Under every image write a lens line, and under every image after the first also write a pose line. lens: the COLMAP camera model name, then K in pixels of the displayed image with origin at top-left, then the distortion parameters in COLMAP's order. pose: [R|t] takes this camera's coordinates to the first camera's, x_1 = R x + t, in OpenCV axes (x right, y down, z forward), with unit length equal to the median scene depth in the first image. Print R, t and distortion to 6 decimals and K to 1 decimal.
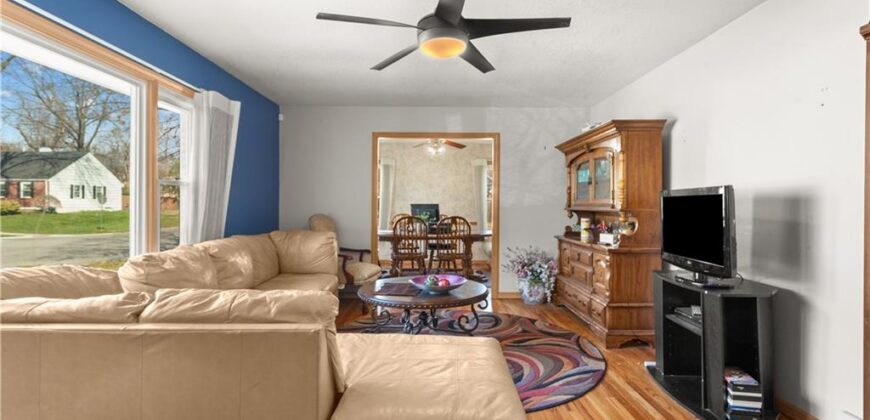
lens RADIAL K [[411.7, 0, 428.7], [0, 411.7, 206.5], [0, 0, 1]] dist [-0.003503, 0.002565]
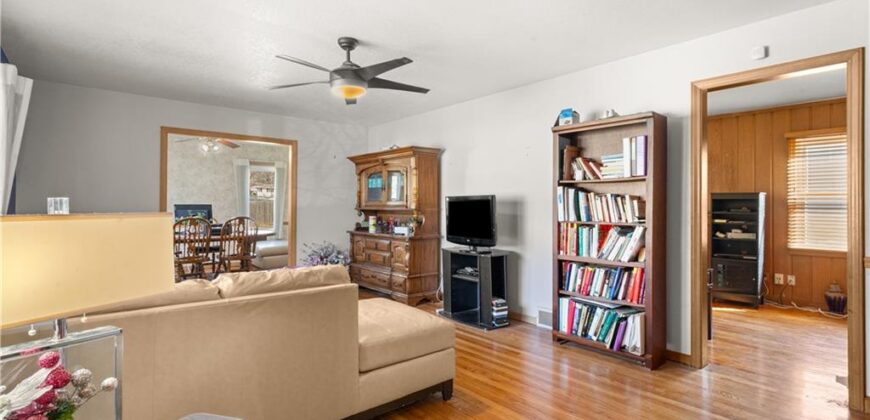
lens RADIAL K [[411.7, 0, 436.6], [0, 411.7, 203.1], [0, 0, 1]] dist [-0.003503, 0.002565]
pose [[0.774138, 0.004417, 0.633001, -0.349482], [0.001800, 0.999956, -0.009179, 0.000631], [-0.633014, 0.008245, 0.774096, -0.140029]]
